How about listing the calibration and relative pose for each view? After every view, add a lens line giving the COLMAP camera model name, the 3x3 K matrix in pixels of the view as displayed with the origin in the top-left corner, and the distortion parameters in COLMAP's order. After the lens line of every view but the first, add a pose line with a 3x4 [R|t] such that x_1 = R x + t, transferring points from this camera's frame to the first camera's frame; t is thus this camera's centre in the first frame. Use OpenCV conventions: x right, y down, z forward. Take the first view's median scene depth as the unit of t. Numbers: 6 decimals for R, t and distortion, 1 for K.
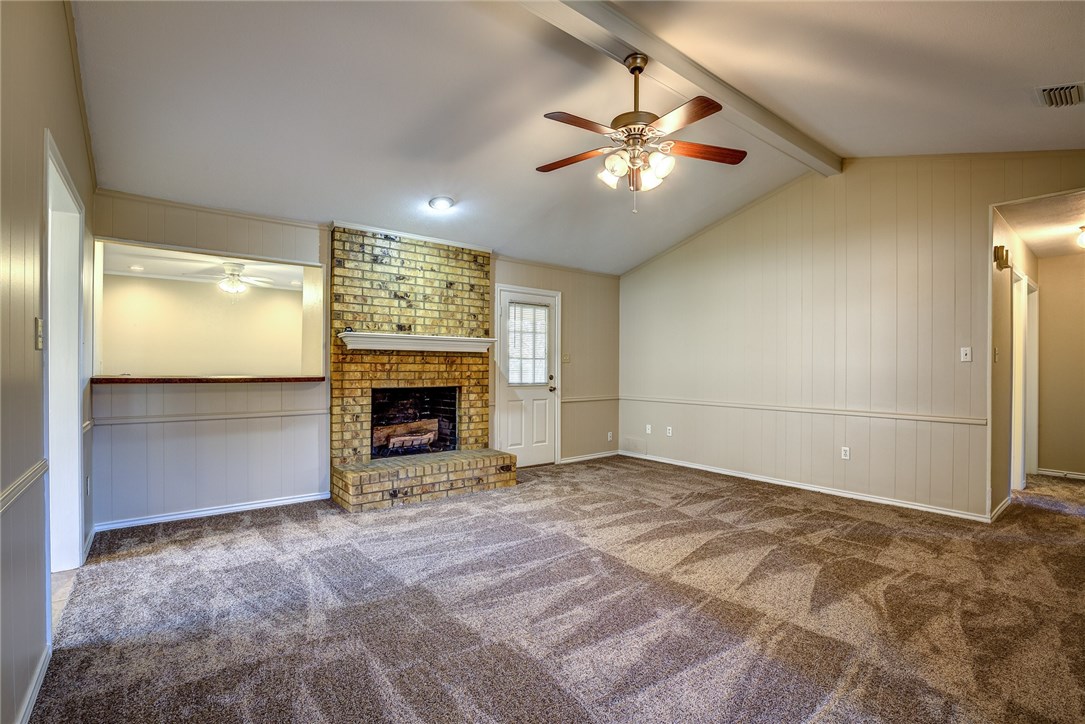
lens RADIAL K [[494.4, 0, 546.0], [0, 494.4, 364.1], [0, 0, 1]] dist [-0.037072, 0.006717]
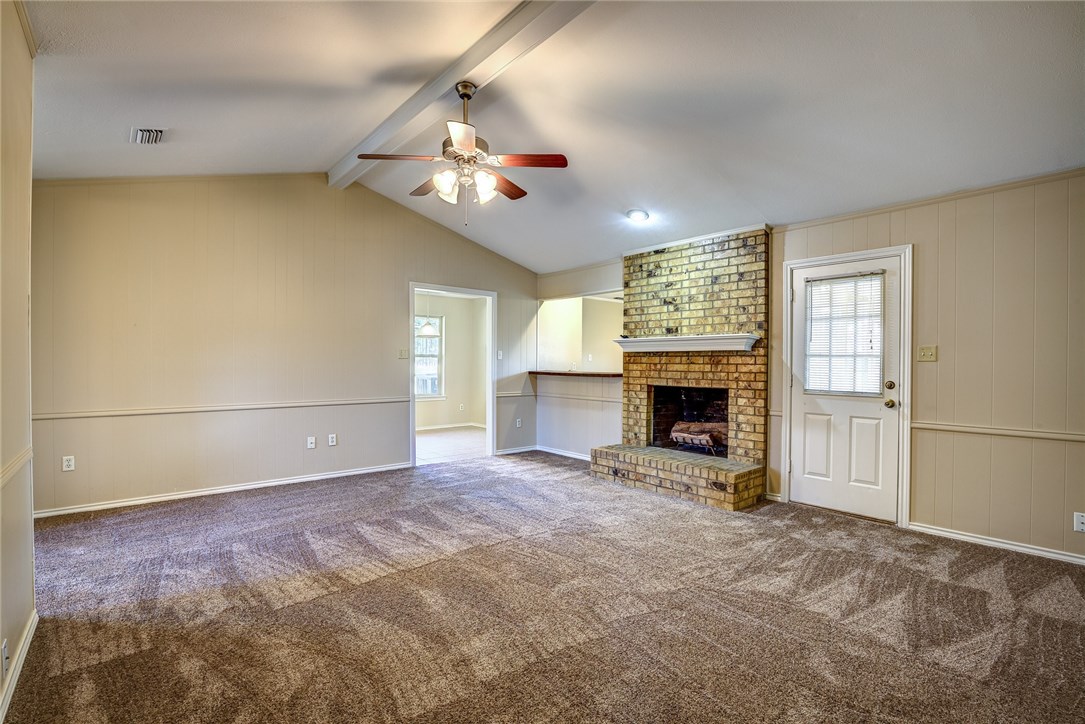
lens RADIAL K [[494.4, 0, 541.3], [0, 494.4, 363.3], [0, 0, 1]] dist [-0.037072, 0.006717]
pose [[0.025908, -0.006349, -0.999644, 0.776268], [-0.002813, 0.999975, -0.006424, 0.005607], [0.999660, 0.002979, 0.025889, 0.684037]]
